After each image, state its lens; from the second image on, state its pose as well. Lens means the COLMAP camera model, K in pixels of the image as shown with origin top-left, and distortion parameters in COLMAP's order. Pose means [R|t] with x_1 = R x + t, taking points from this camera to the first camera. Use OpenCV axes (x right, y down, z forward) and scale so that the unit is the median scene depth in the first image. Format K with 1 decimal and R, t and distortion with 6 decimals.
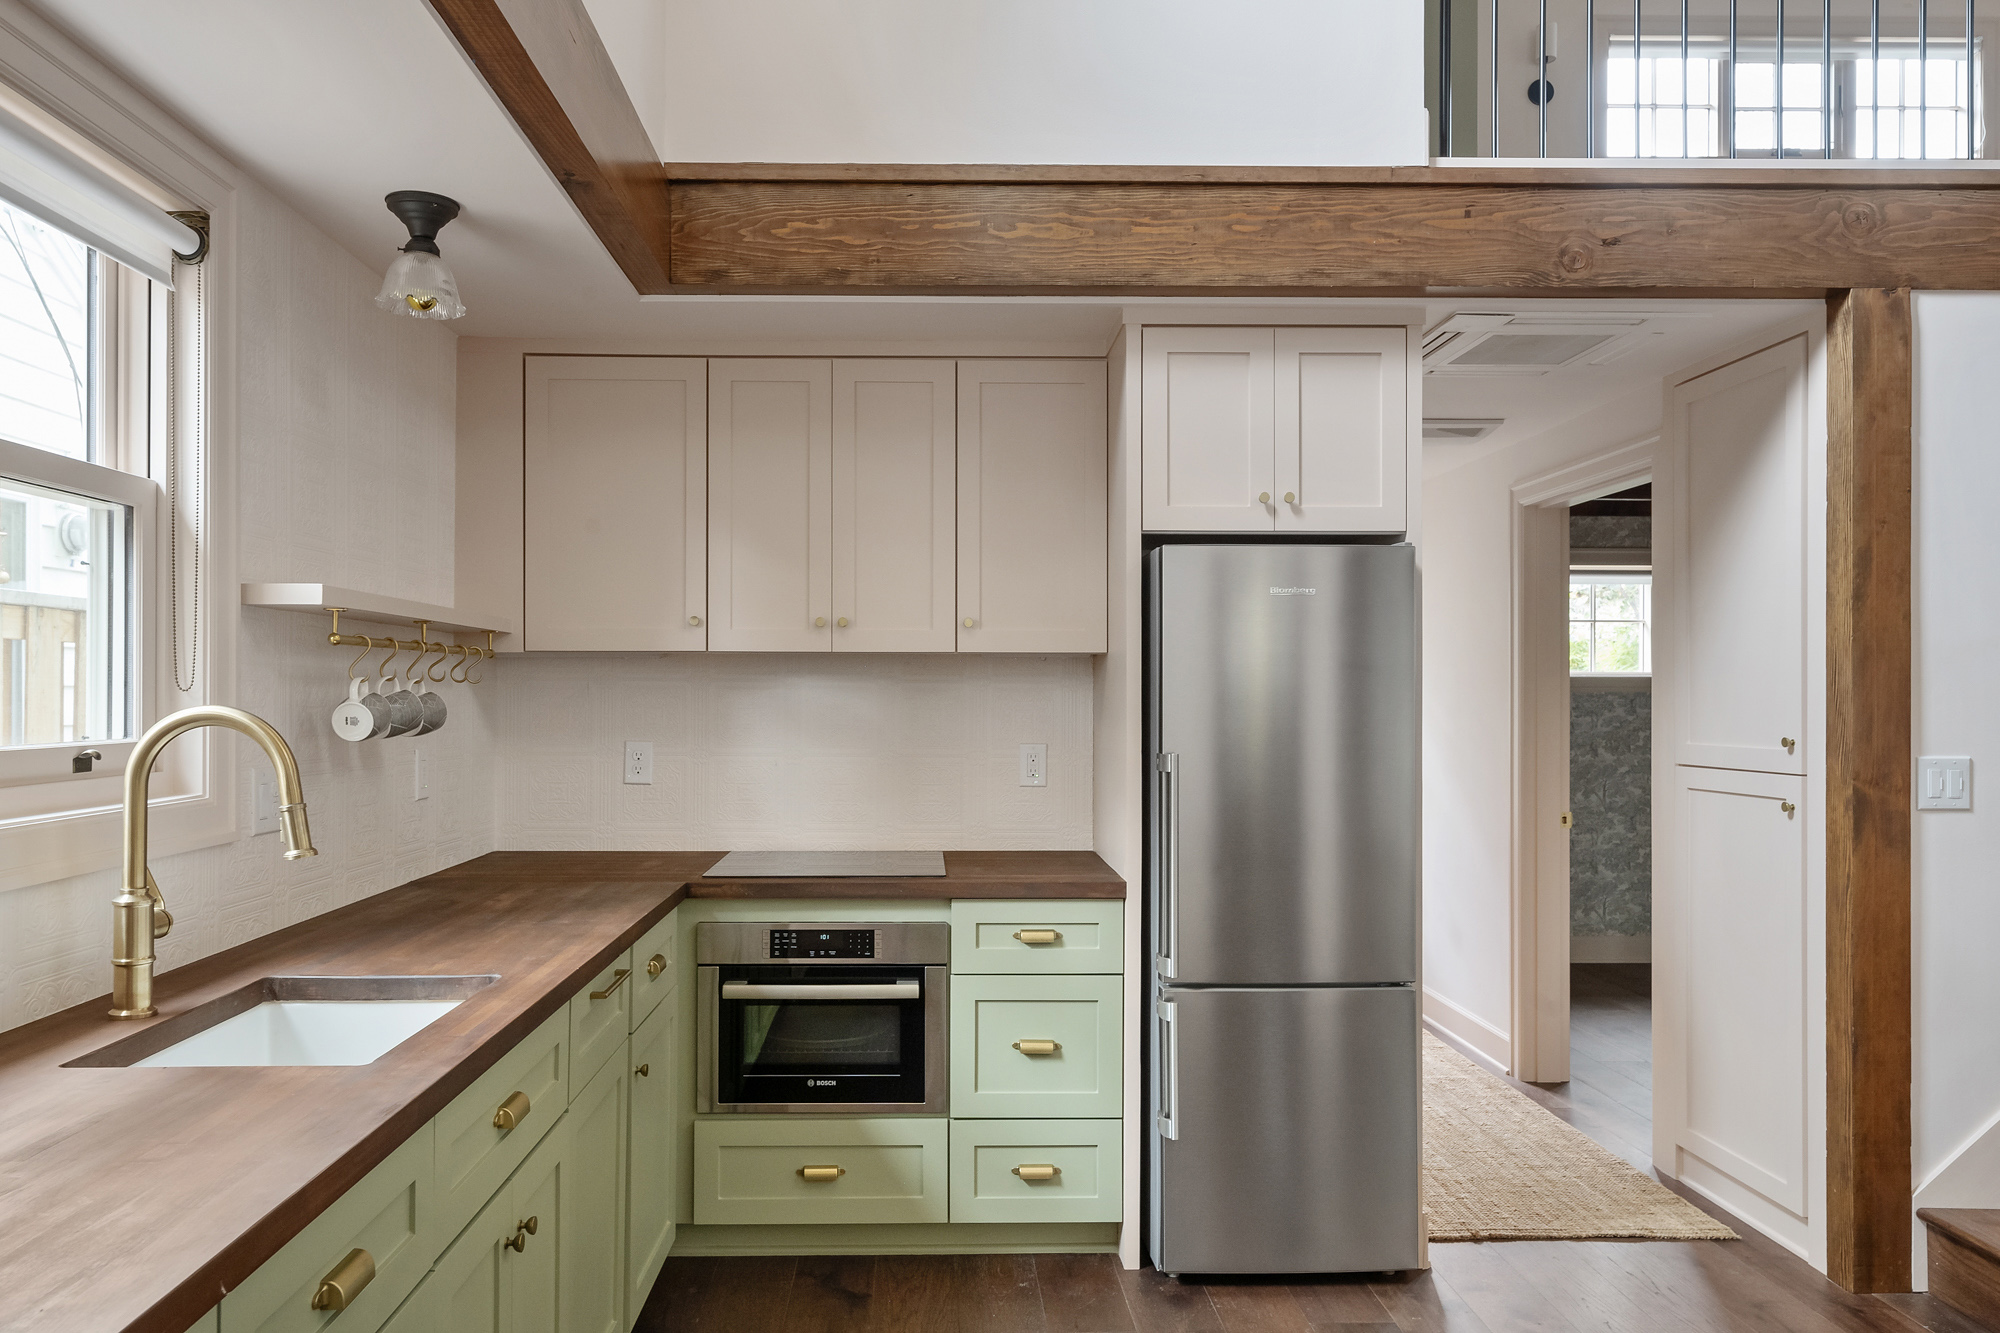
lens RADIAL K [[1376.0, 0, 947.6], [0, 1376.0, 685.9], [0, 0, 1]] dist [0.005425, 0.003955]
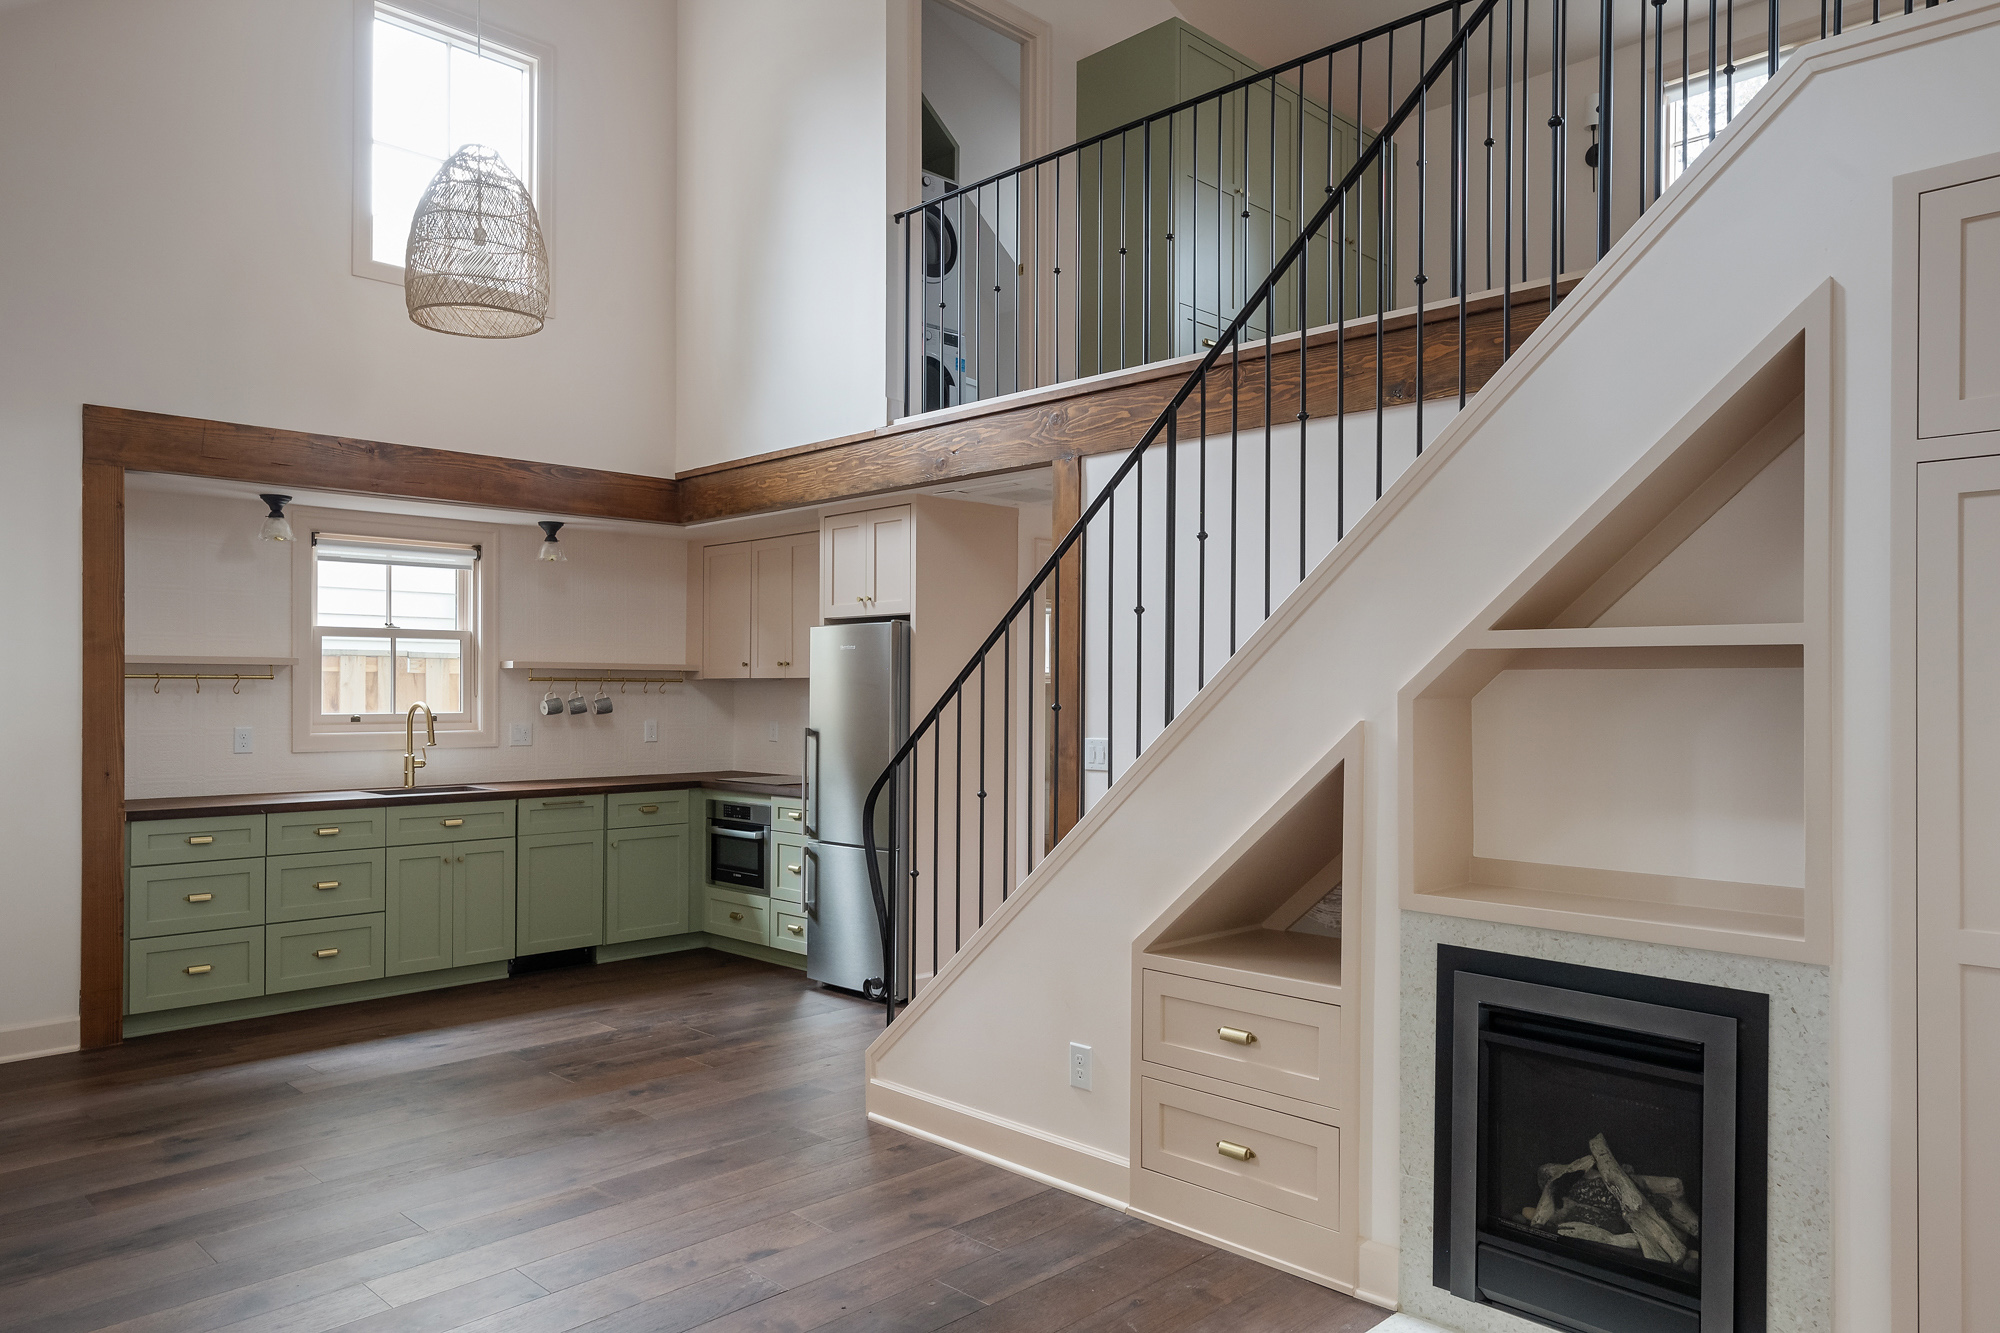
lens RADIAL K [[1338.5, 0, 998.8], [0, 1338.5, 686.1], [0, 0, 1]] dist [0.006622, 0.001750]
pose [[0.692767, -0.004223, -0.721149, 1.773297], [0.003199, 0.999991, -0.002783, -0.006803], [0.721154, -0.000379, 0.692775, -0.184085]]
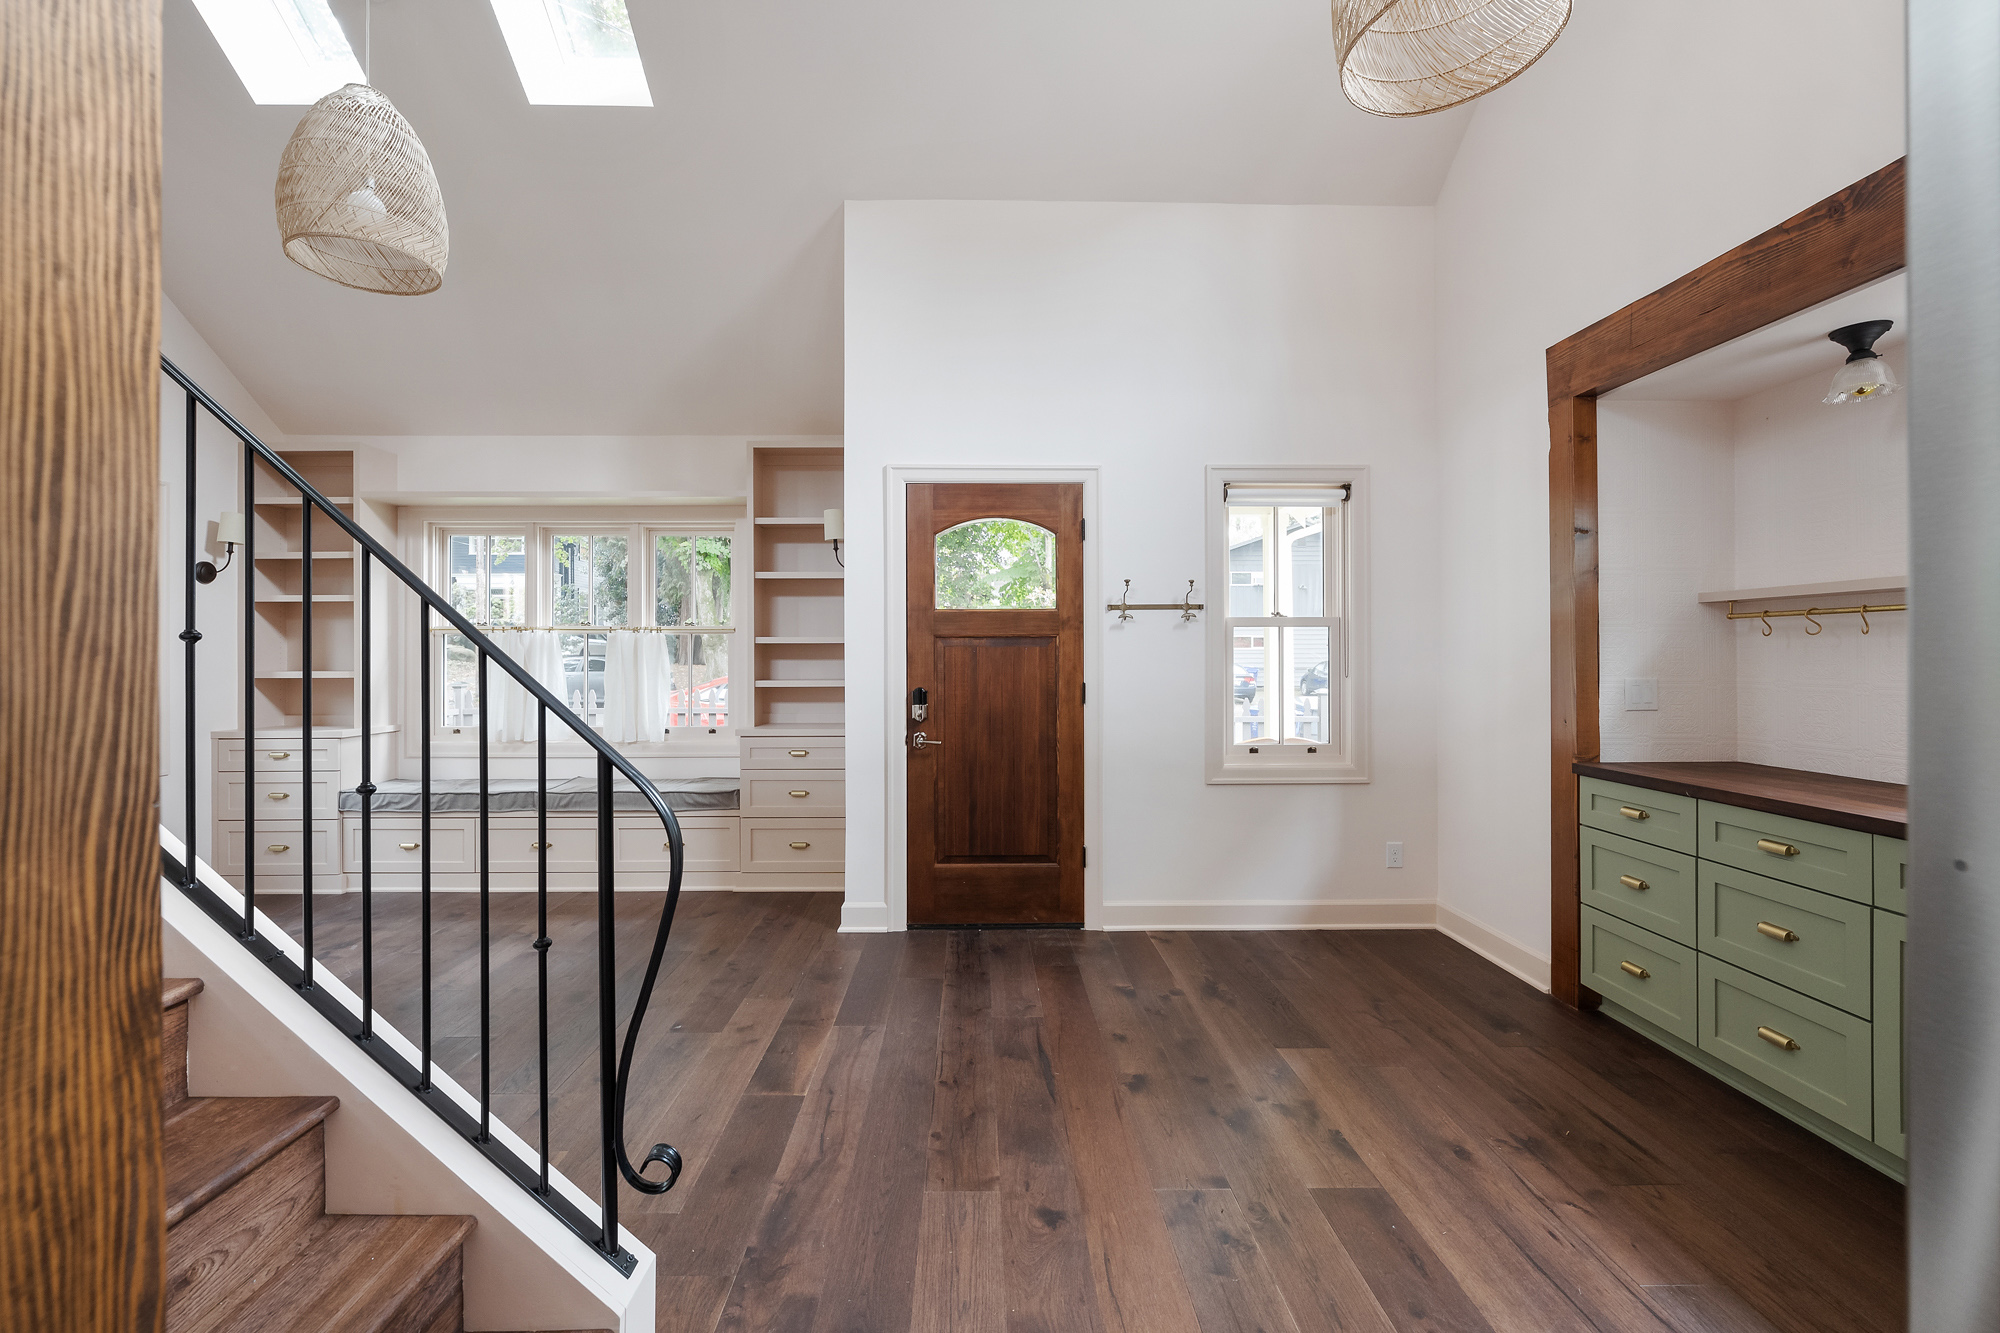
lens RADIAL K [[808.1, 0, 992.9], [0, 808.1, 656.9], [0, 0, 1]] dist [-0.002367, -0.000439]
pose [[-0.999981, -0.003779, -0.004894, 0.497474], [-0.003771, 0.999992, -0.001589, 0.021171], [0.004900, -0.001571, -0.999987, 1.129974]]
